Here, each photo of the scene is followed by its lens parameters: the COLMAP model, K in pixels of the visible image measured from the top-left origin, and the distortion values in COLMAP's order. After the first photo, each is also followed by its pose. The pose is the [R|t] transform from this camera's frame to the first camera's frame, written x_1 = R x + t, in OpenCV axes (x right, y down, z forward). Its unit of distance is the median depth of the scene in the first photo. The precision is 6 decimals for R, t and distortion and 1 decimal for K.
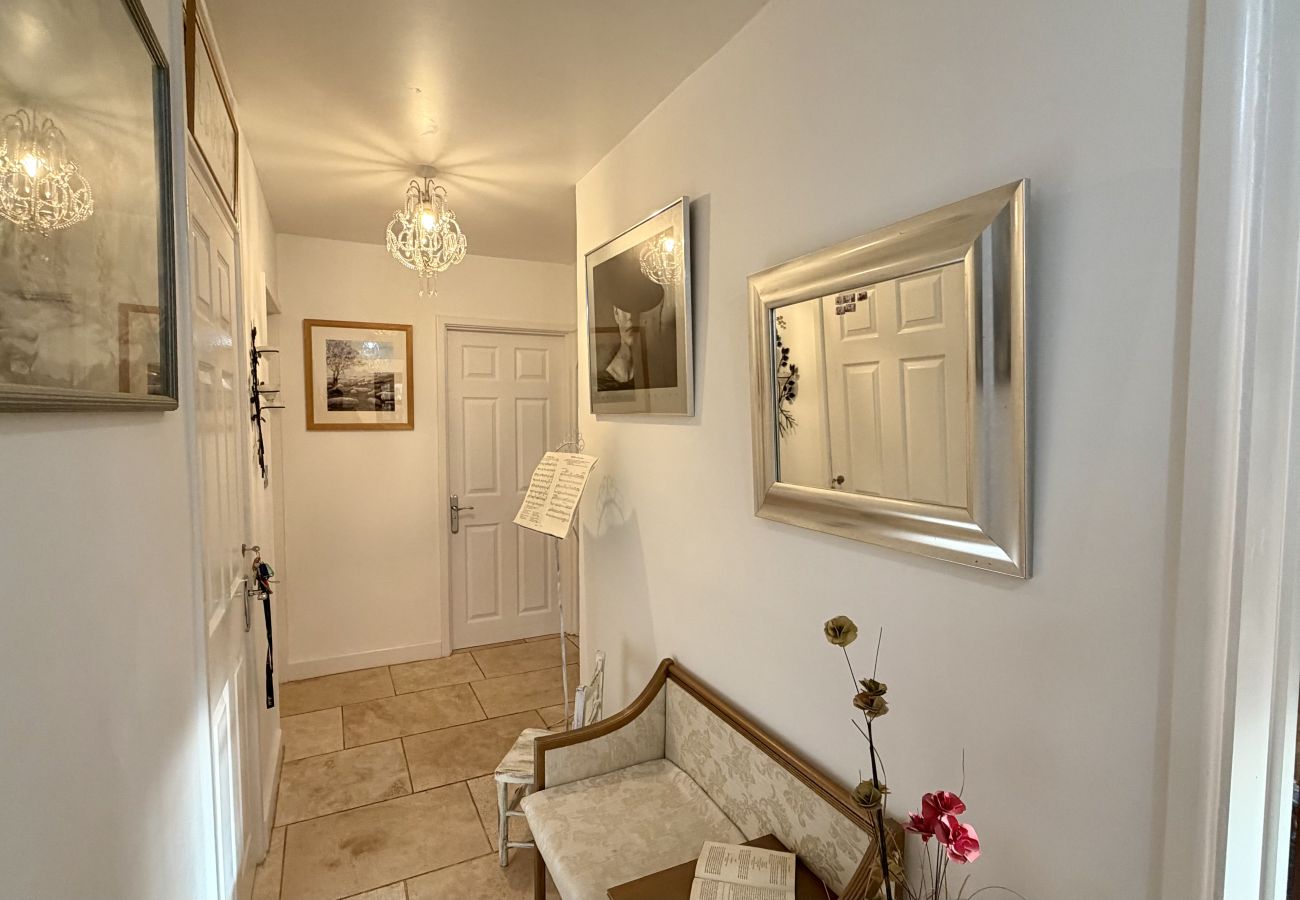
lens RADIAL K [[636.5, 0, 644.5], [0, 636.5, 451.9], [0, 0, 1]] dist [-0.000755, -0.000305]
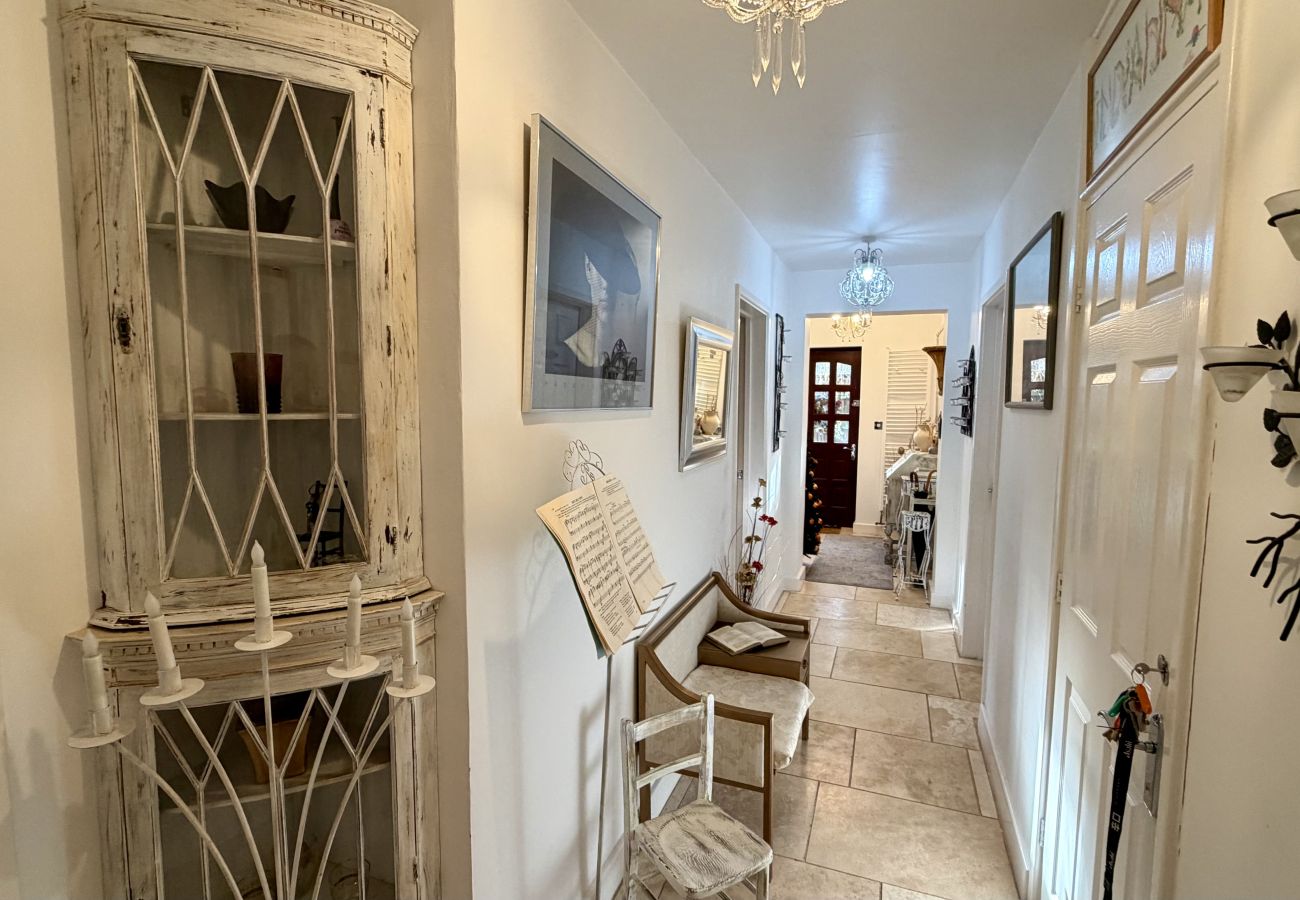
lens RADIAL K [[636.5, 0, 644.5], [0, 636.5, 451.9], [0, 0, 1]] dist [-0.000755, -0.000305]
pose [[-0.676610, -0.070186, 0.732989, -0.591094], [0.038703, 0.990681, 0.130587, -0.100454], [-0.735324, 0.116725, -0.667589, 1.385141]]
